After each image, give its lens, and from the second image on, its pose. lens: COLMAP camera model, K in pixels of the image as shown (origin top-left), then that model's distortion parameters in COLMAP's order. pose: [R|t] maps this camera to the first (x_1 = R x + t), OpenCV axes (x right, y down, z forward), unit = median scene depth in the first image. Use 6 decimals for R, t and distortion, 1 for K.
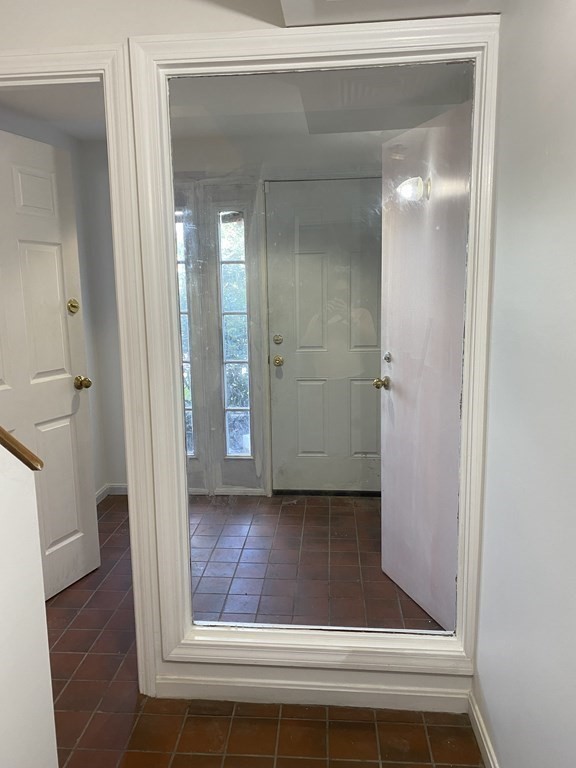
lens RADIAL K [[581.3, 0, 291.3], [0, 581.3, 381.8], [0, 0, 1]] dist [0.012723, -0.001102]
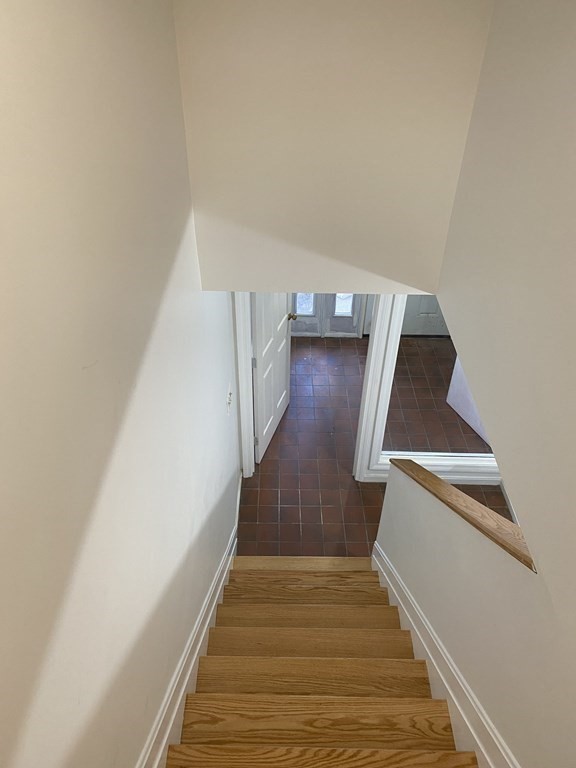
lens RADIAL K [[581.3, 0, 284.9], [0, 581.3, 382.7], [0, 0, 1]] dist [0.012723, -0.001102]
pose [[0.997748, -0.027471, 0.061187, -0.335984], [-0.006118, 0.871194, 0.490901, -0.454835], [-0.066791, -0.490170, 0.869064, -0.378227]]
